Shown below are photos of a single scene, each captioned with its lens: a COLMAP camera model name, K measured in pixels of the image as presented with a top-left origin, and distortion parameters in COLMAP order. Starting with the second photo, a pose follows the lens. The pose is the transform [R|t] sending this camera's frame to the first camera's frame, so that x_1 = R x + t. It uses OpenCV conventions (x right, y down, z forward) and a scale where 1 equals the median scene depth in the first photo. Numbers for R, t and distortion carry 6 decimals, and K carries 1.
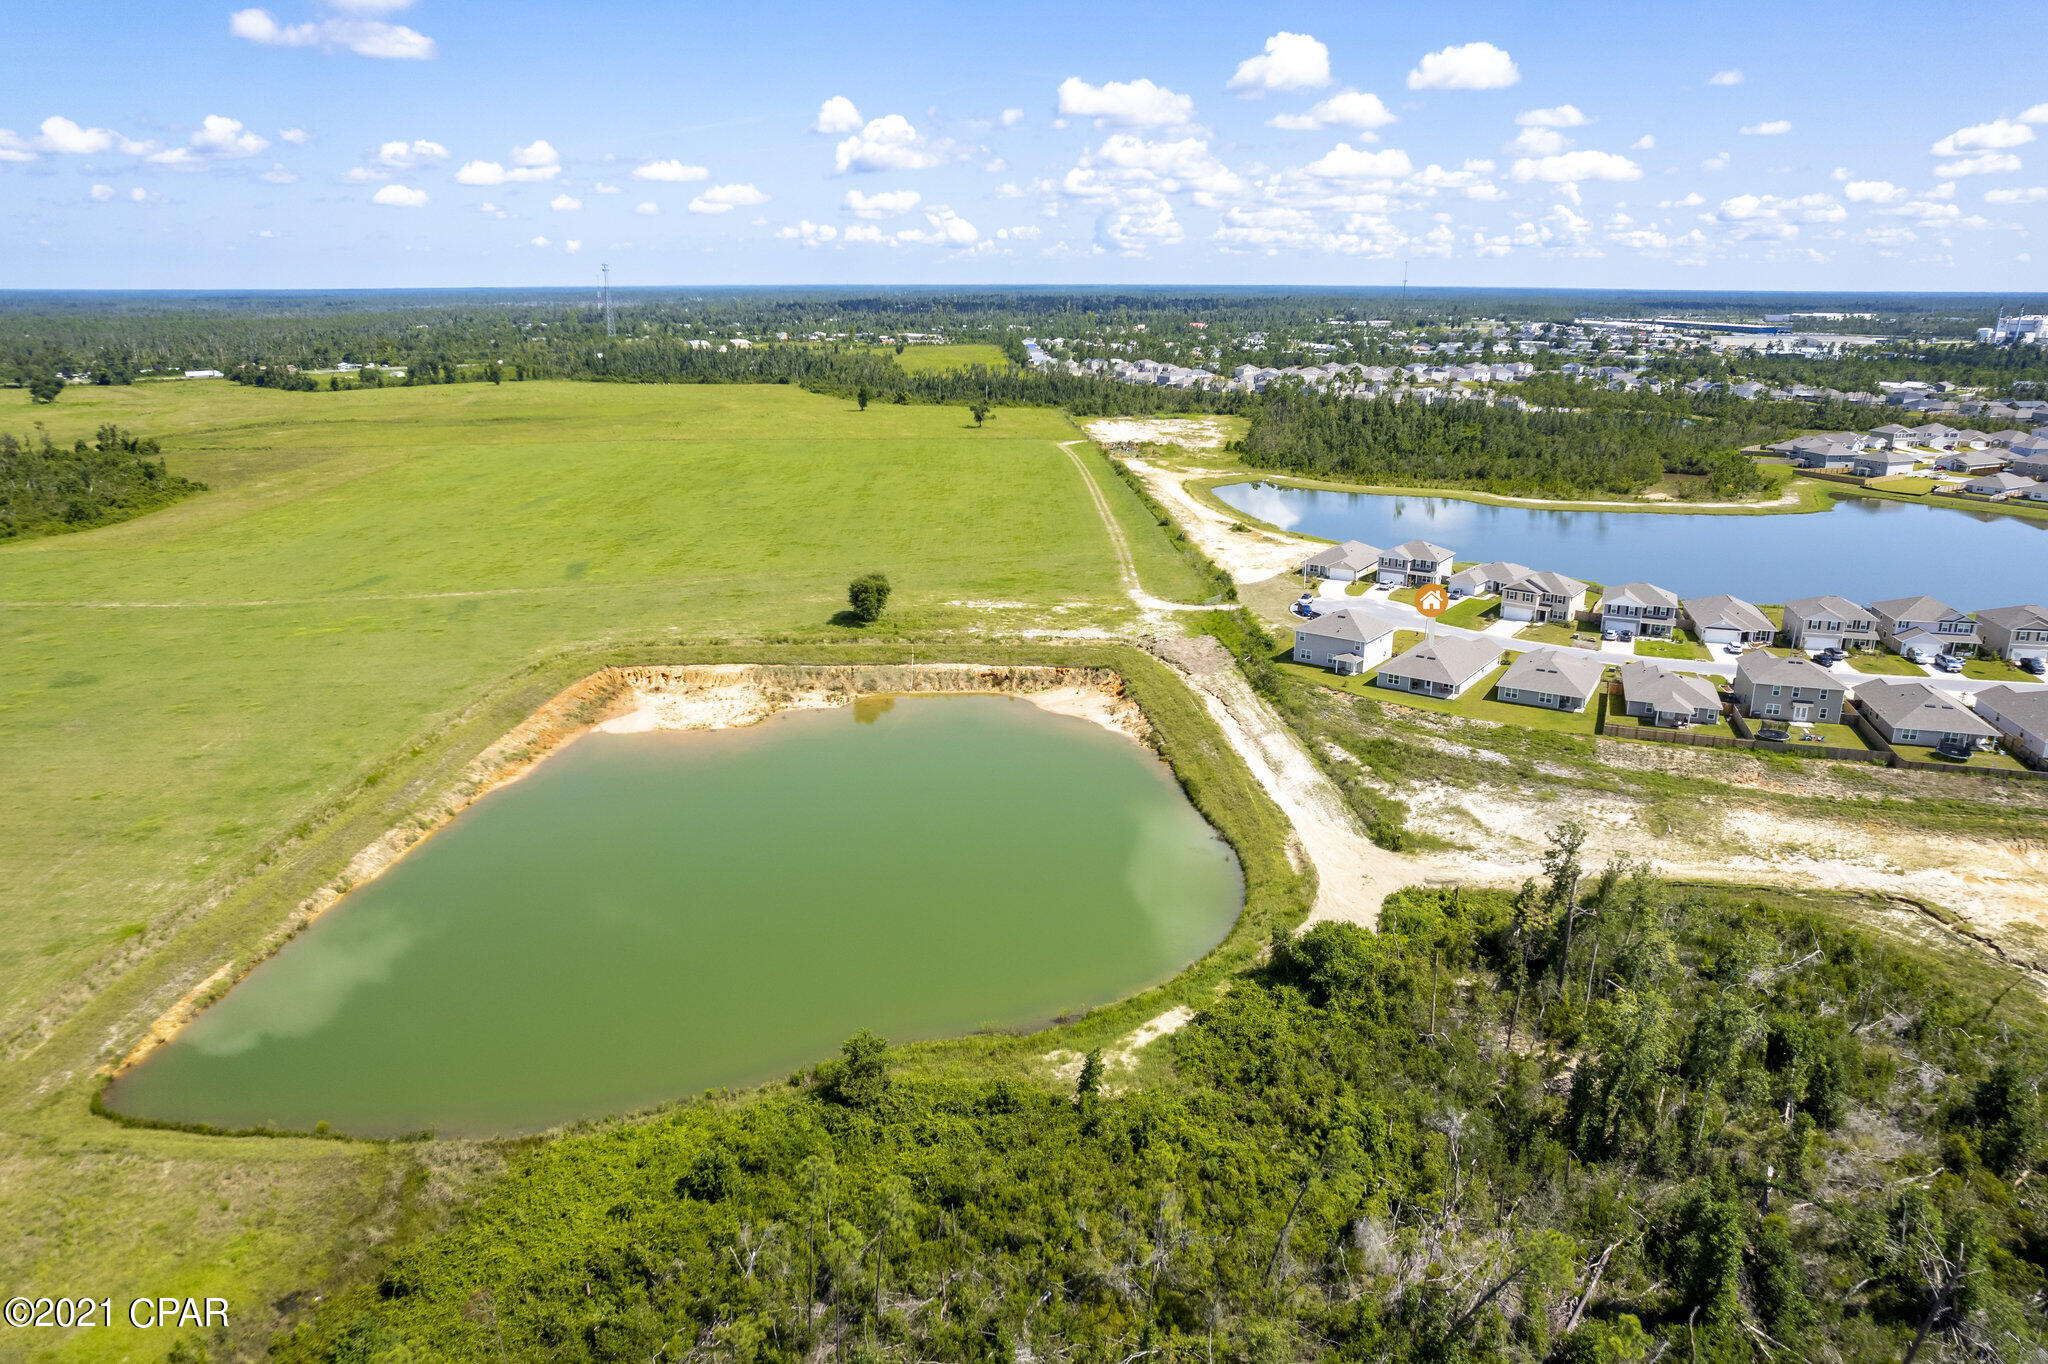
lens RADIAL K [[1320.0, 0, 1009.7], [0, 1320.0, 682.4], [0, 0, 1]] dist [-0.071275, 0.062791]
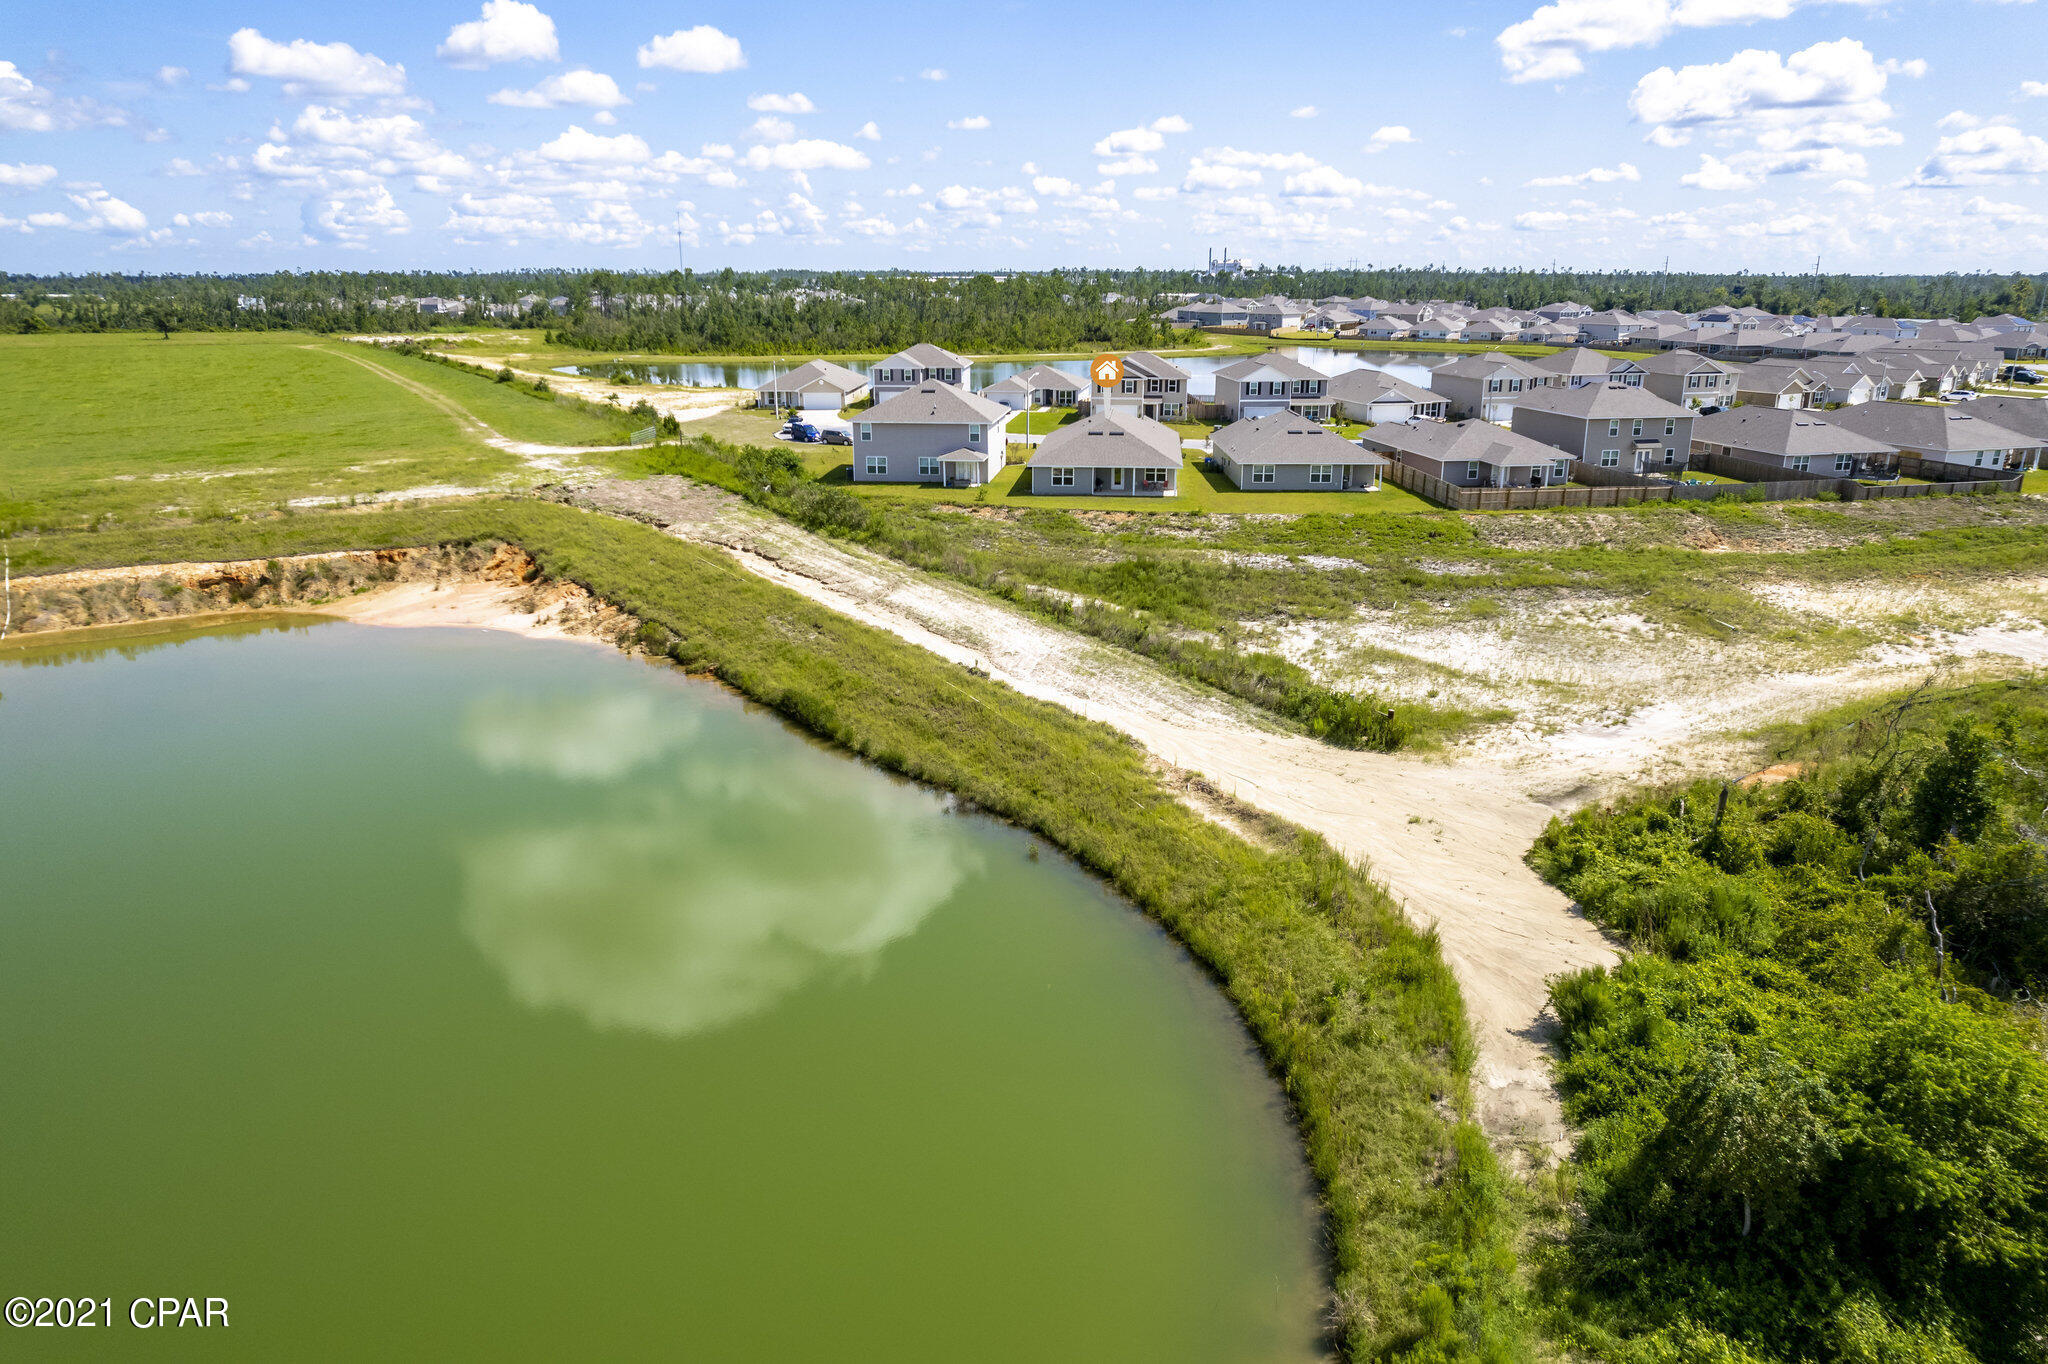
lens RADIAL K [[1338.2, 0, 1024.0], [0, 1338.2, 682.0], [0, 0, 1]] dist [-0.080343, 0.071897]
pose [[0.857484, -0.149464, 0.492322, -0.005240], [0.147791, 0.988102, 0.042567, 0.048217], [-0.492827, 0.036261, 0.869371, 0.460179]]
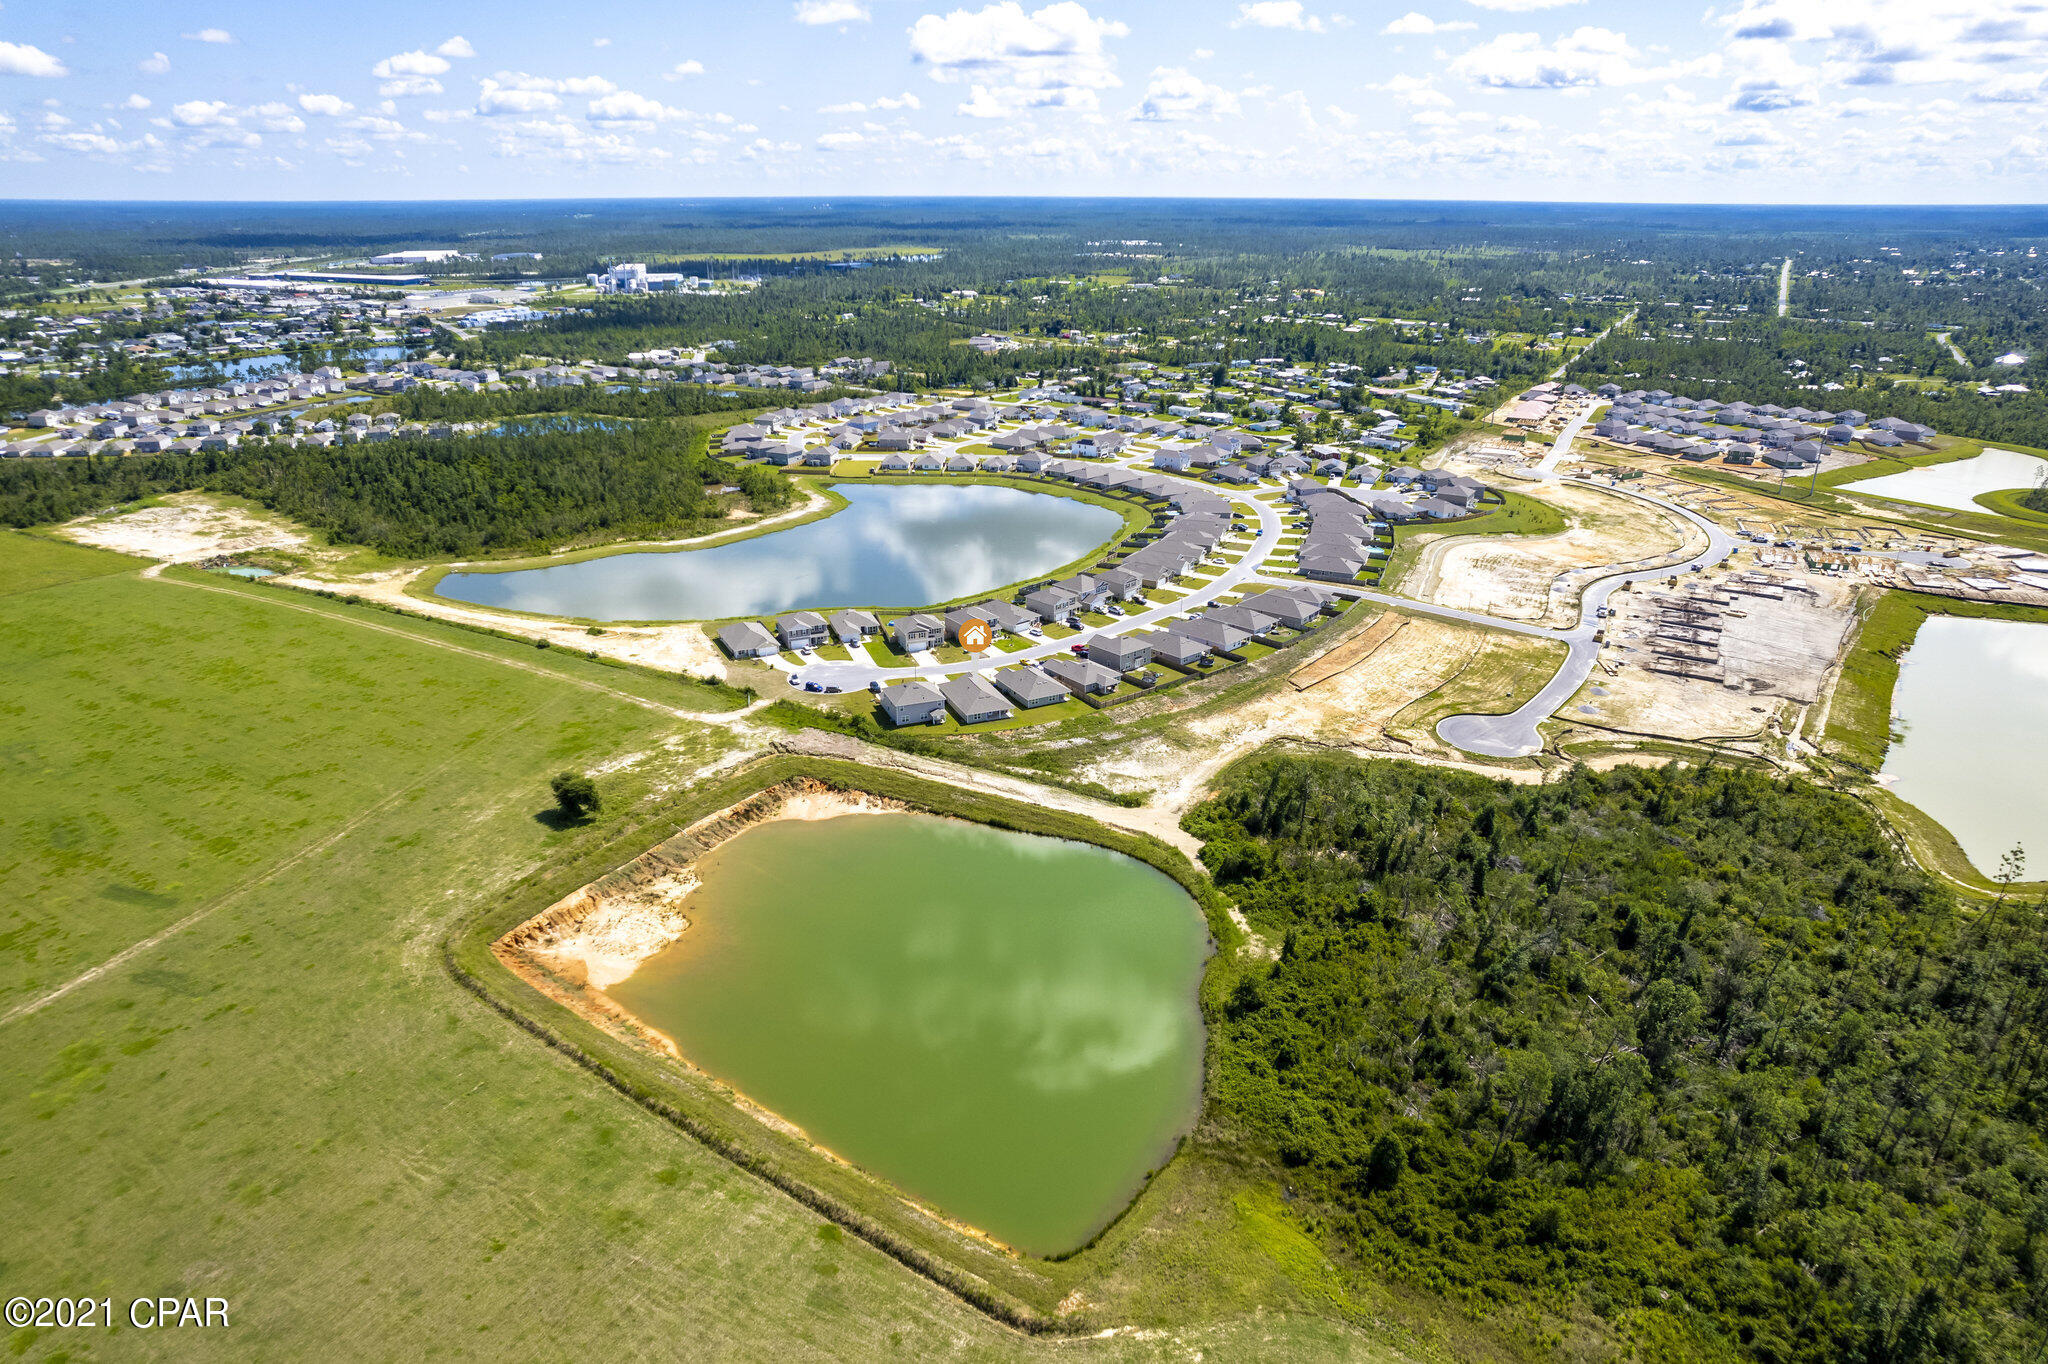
lens RADIAL K [[1320.0, 0, 1009.7], [0, 1320.0, 682.4], [0, 0, 1]] dist [-0.071275, 0.062791]
pose [[0.523311, -0.301292, 0.797100, -0.818392], [0.248454, 0.948713, 0.195484, -0.296648], [-0.815117, 0.095744, 0.571329, 0.046099]]
